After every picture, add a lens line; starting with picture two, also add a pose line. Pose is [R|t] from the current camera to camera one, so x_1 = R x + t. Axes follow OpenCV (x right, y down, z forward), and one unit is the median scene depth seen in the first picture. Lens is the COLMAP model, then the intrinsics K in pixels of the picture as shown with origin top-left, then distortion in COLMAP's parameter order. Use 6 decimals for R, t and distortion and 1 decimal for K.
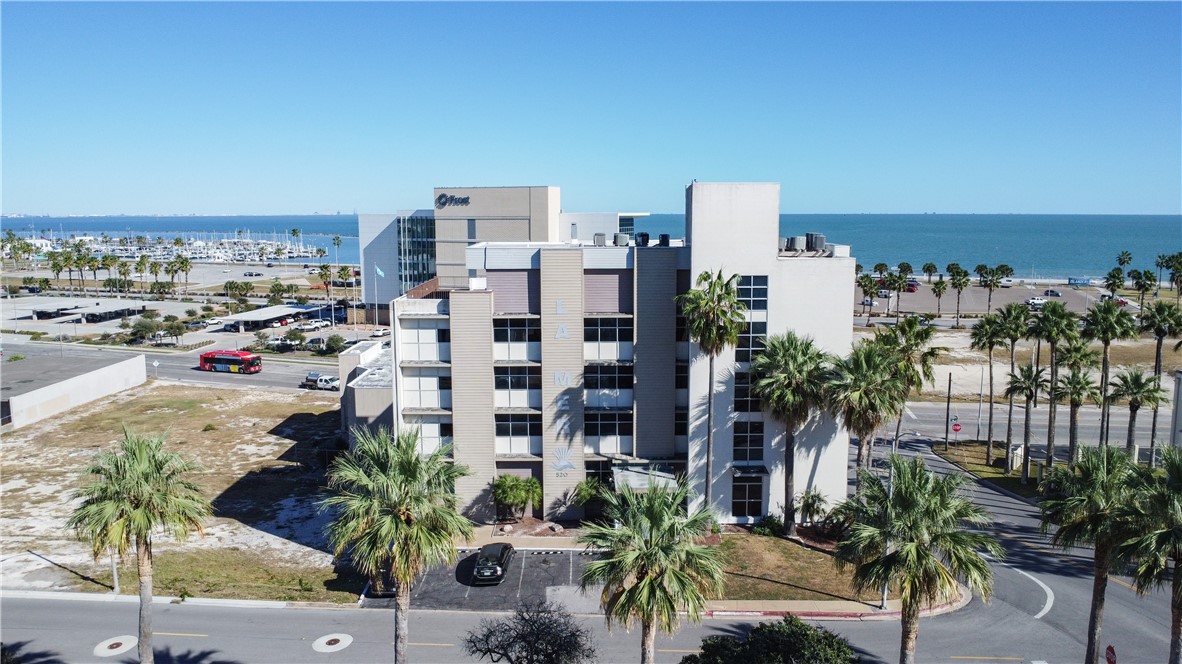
lens RADIAL K [[858.3, 0, 591.0], [0, 858.3, 332.0], [0, 0, 1]] dist [-0.023374, 0.000616]
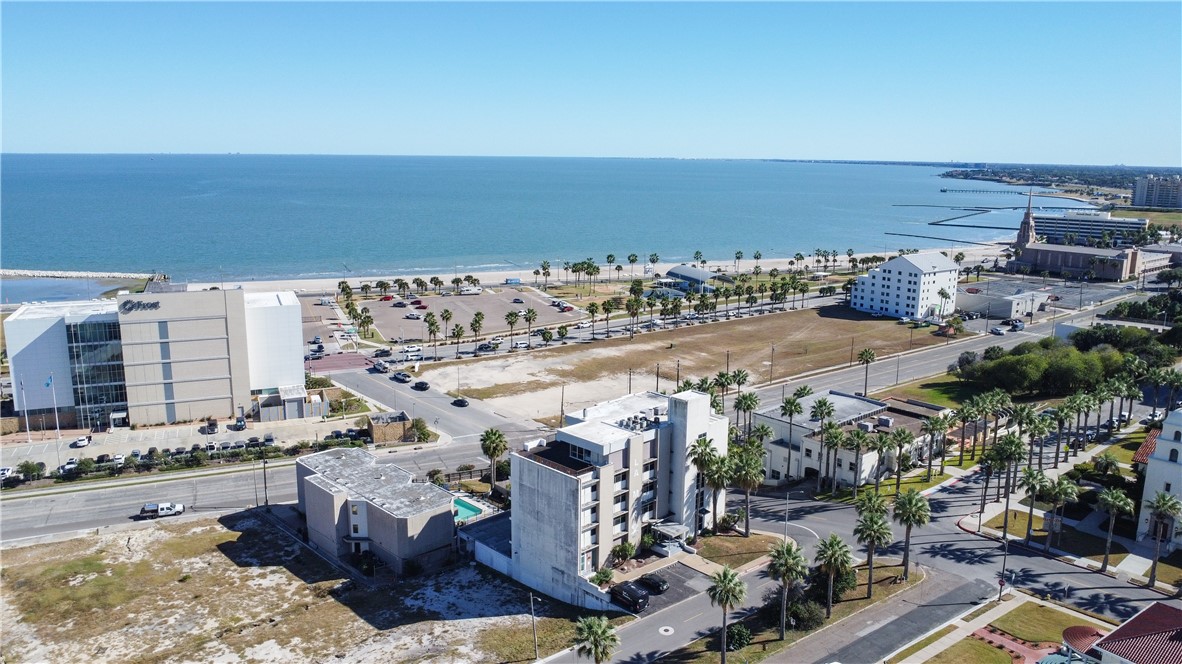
lens RADIAL K [[858.3, 0, 591.0], [0, 858.3, 332.0], [0, 0, 1]] dist [-0.023374, 0.000616]
pose [[0.709616, -0.127502, 0.692957, -1.564553], [0.077467, 0.991647, 0.103131, -0.583169], [-0.700317, -0.019502, 0.713565, -0.456671]]
